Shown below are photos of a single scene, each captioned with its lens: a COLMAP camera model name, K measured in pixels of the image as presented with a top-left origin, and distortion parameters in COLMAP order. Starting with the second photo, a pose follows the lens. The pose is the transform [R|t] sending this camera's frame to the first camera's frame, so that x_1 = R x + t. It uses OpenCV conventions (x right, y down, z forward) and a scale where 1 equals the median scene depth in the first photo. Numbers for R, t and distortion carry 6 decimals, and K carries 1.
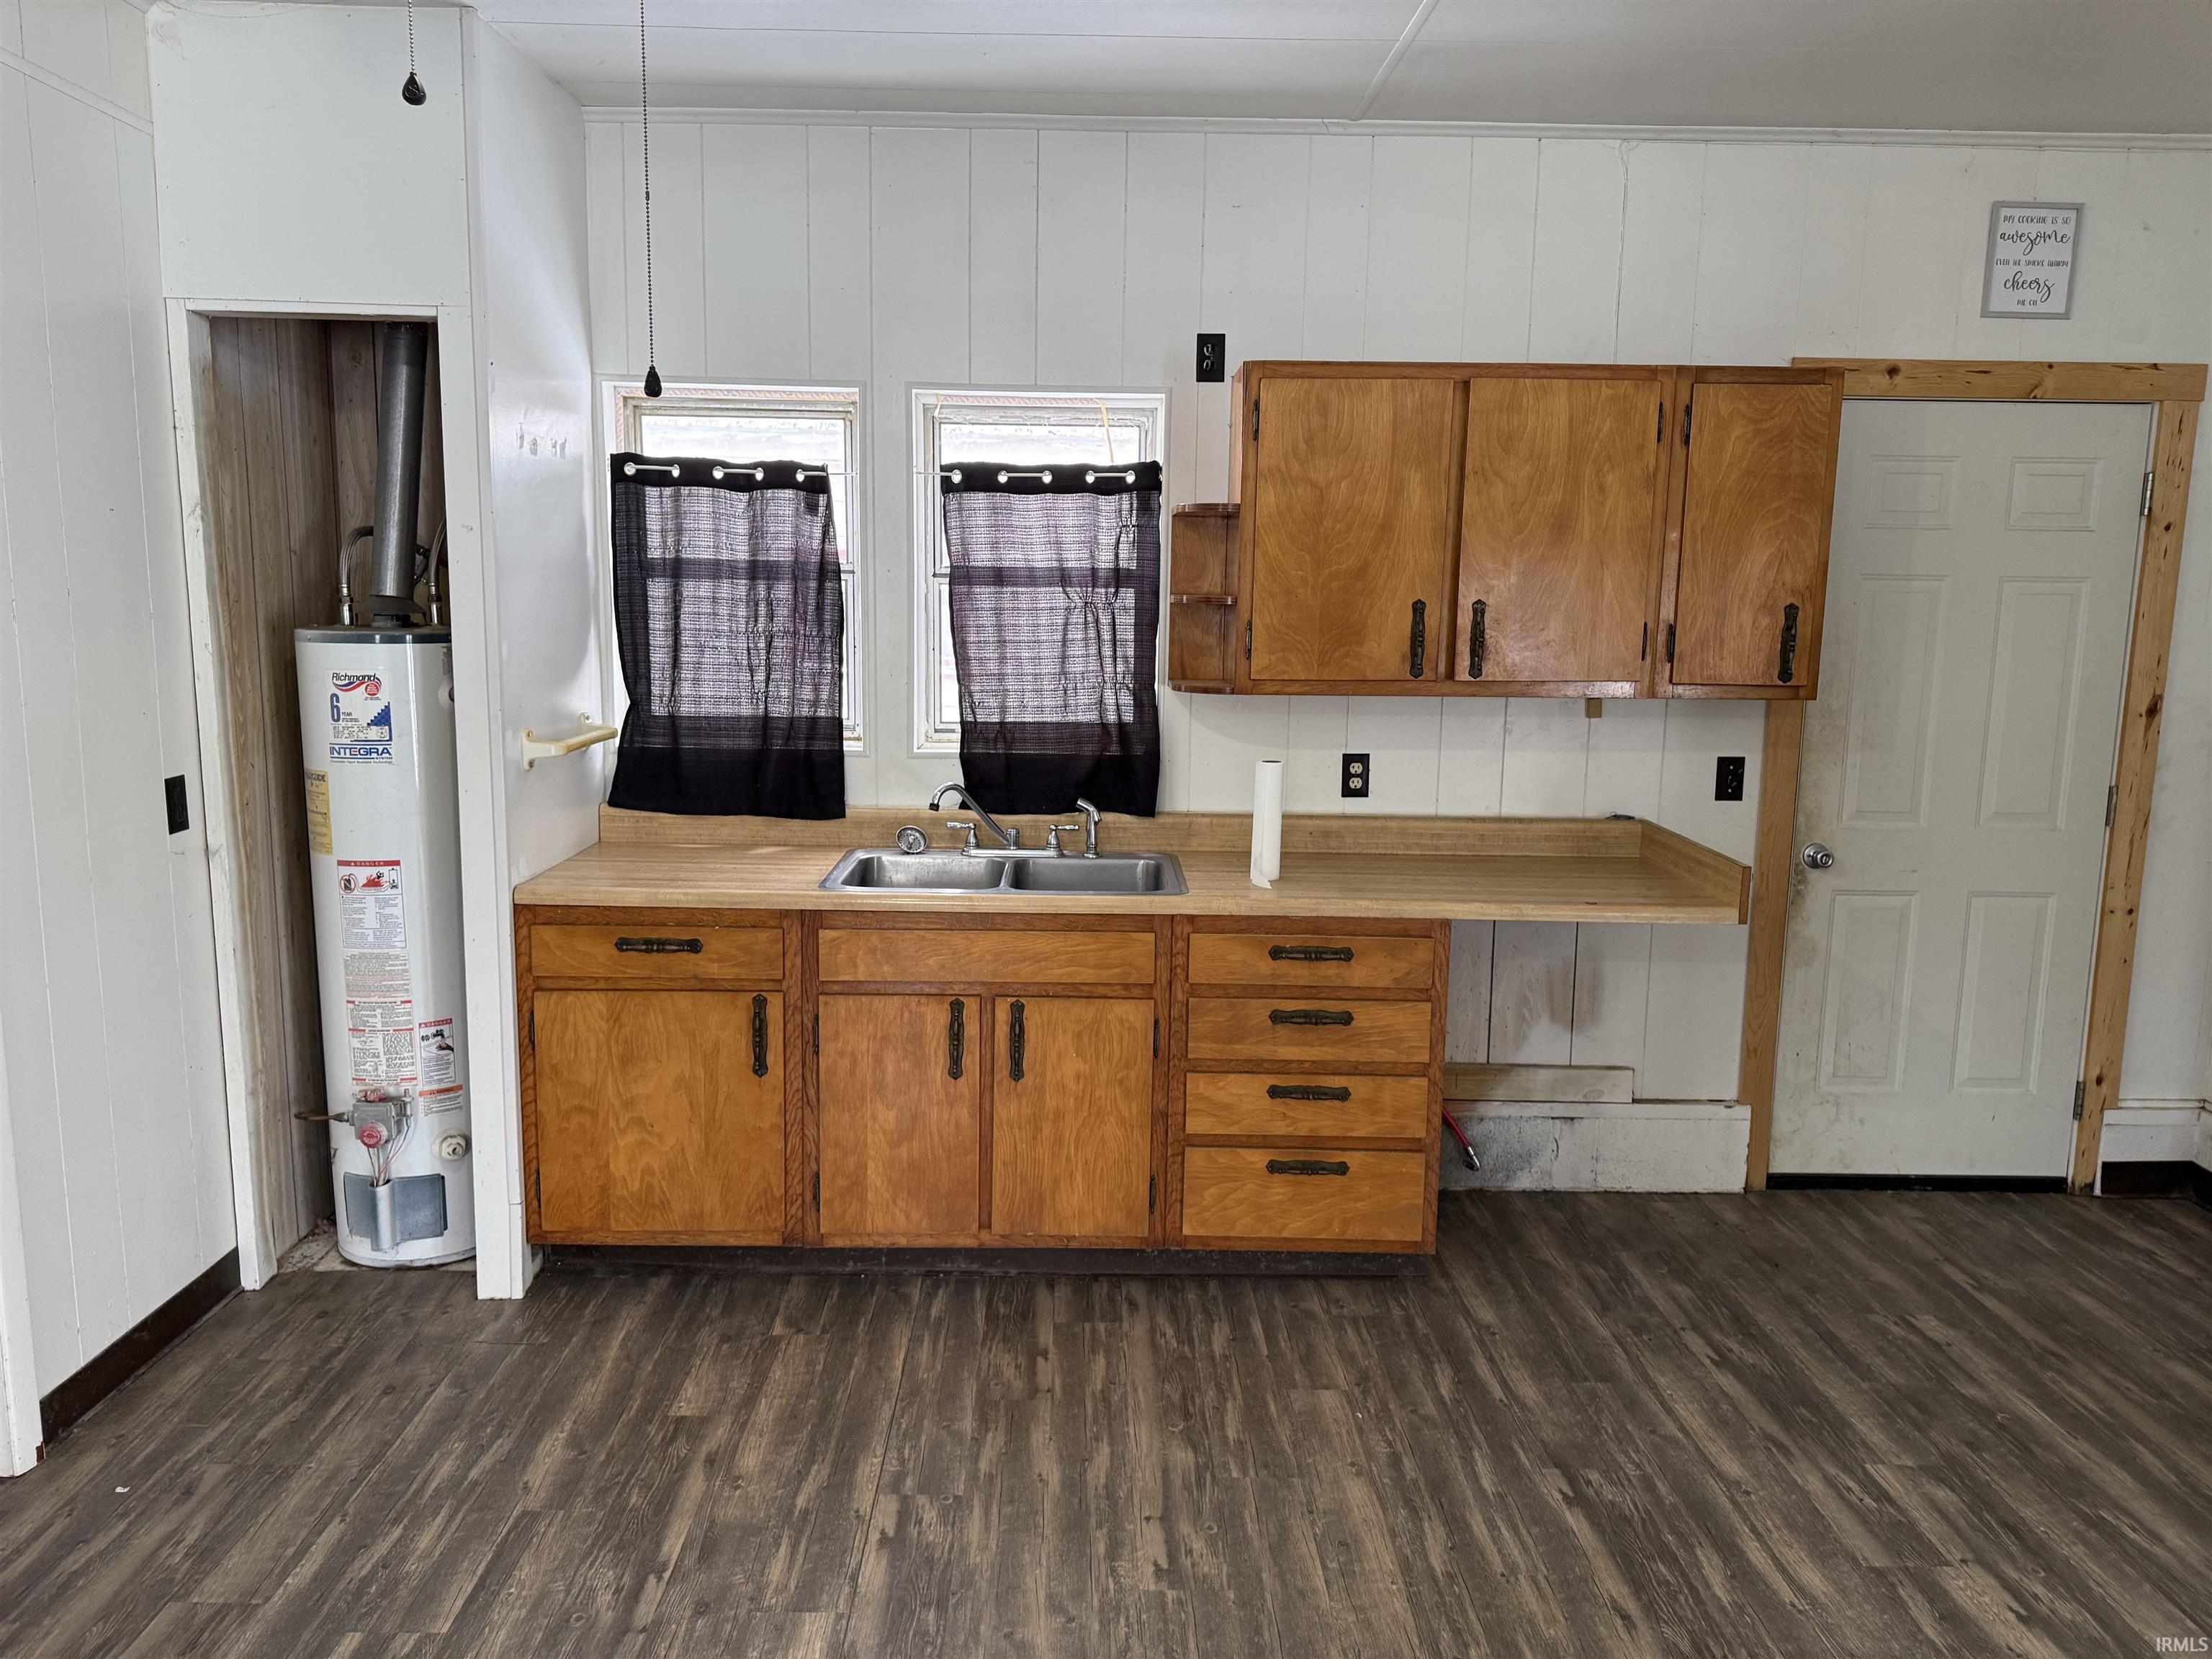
lens RADIAL K [[1550.9, 0, 1096.4], [0, 1550.9, 831.3], [0, 0, 1]] dist [0.069513, -0.090573]
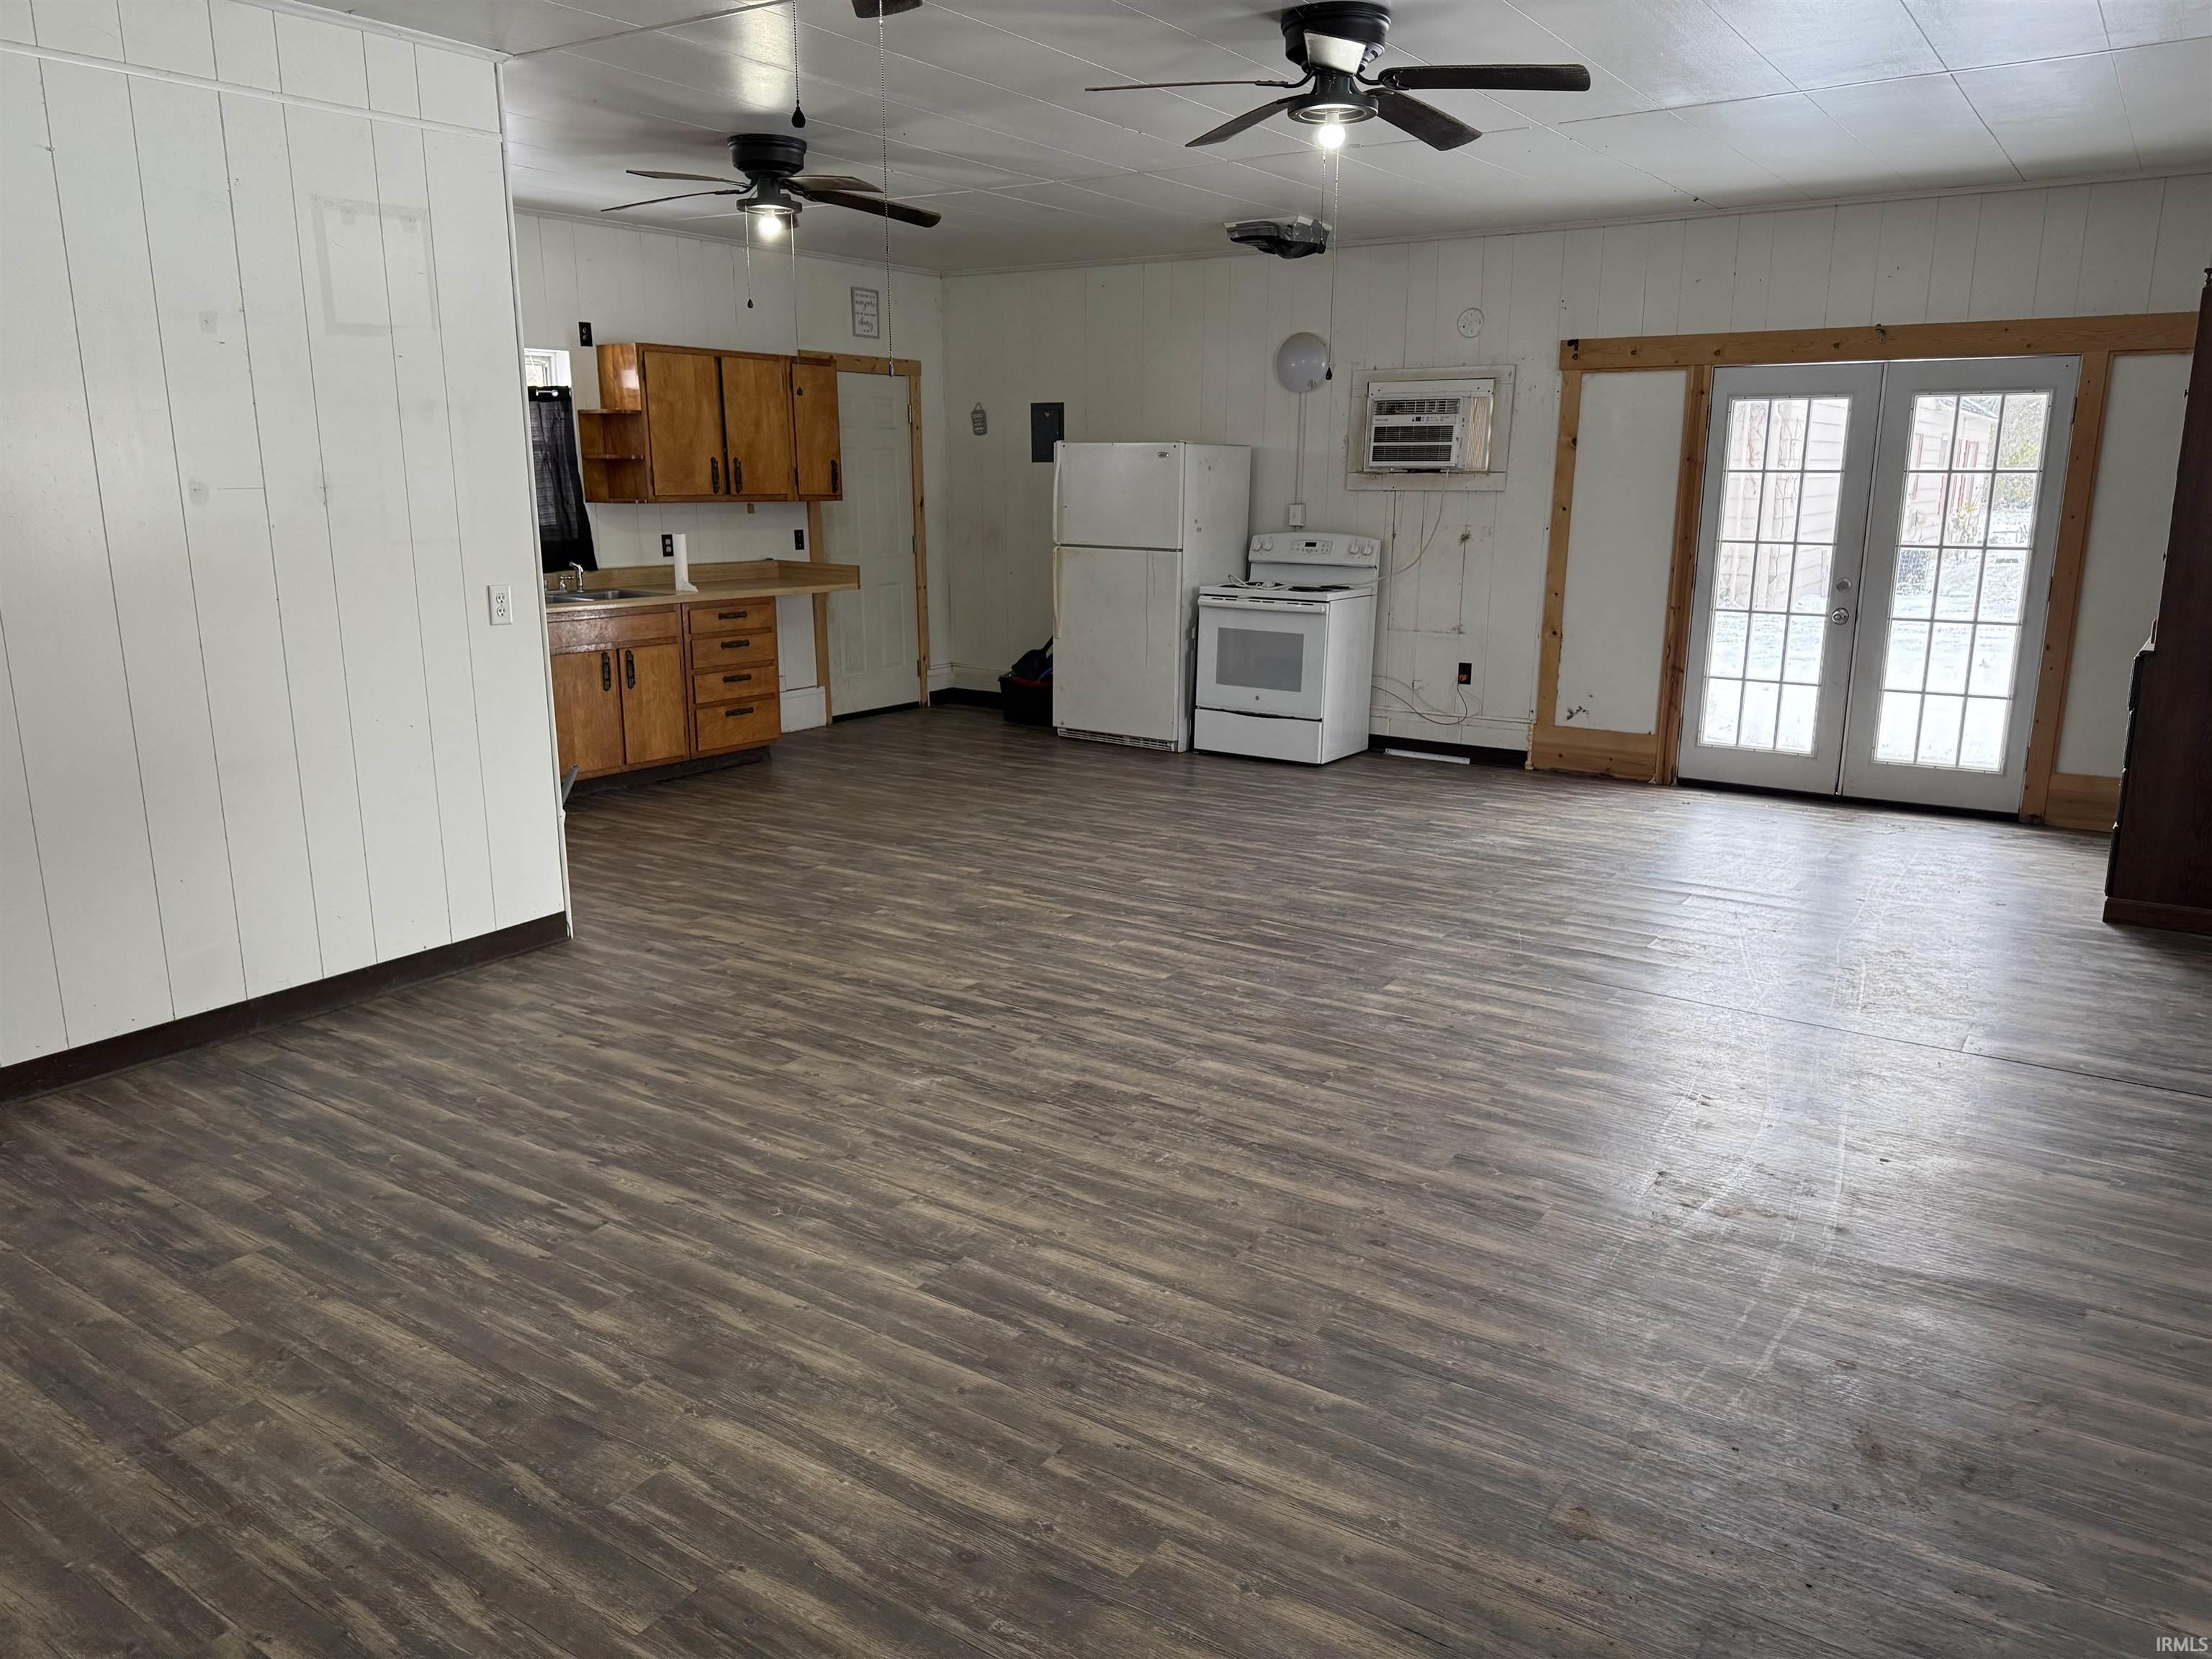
lens RADIAL K [[1550.9, 0, 1123.6], [0, 1550.9, 817.4], [0, 0, 1]] dist [0.069513, -0.090573]
pose [[0.564947, -0.195779, 0.801564, -1.373132], [0.138578, 0.980158, 0.141730, 0.120086], [-0.813407, 0.031009, 0.580868, -0.755811]]
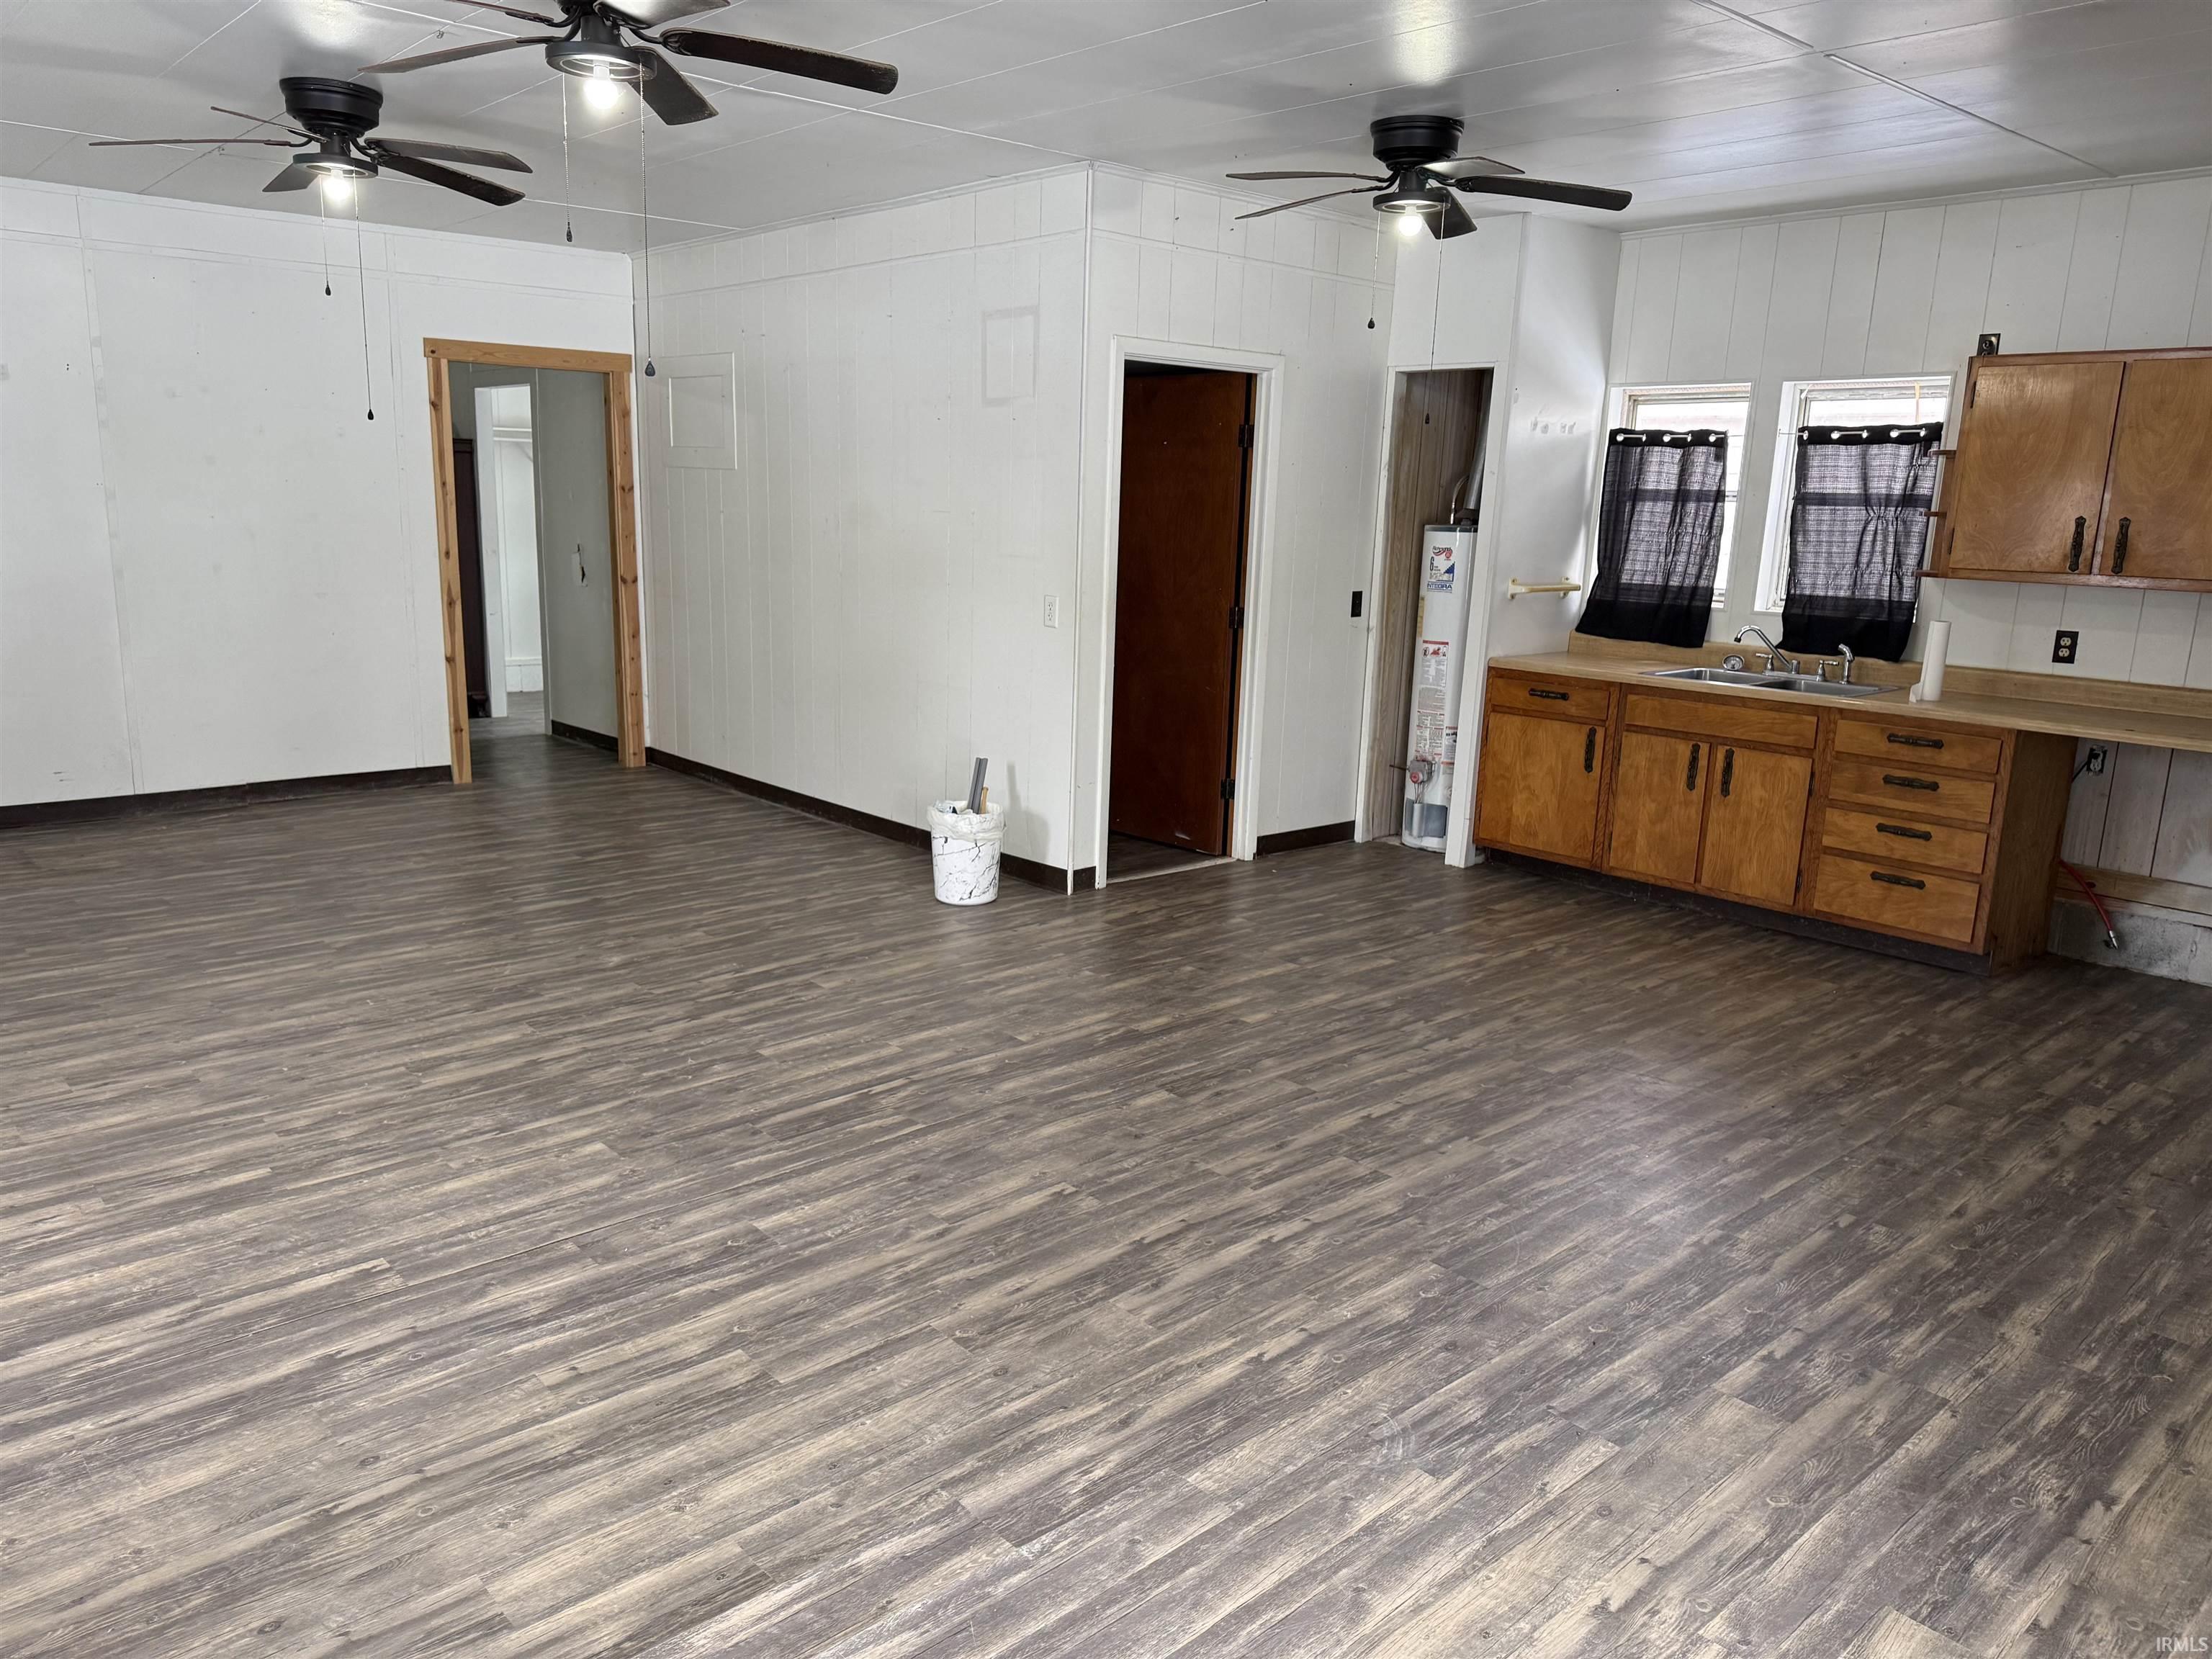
lens RADIAL K [[1550.9, 0, 1108.0], [0, 1550.9, 827.7], [0, 0, 1]] dist [0.069513, -0.090573]
pose [[0.665042, 0.160497, -0.729356, 0.733112], [-0.138425, 0.986202, 0.090798, 0.128457], [0.733865, 0.040577, 0.678082, -0.636492]]
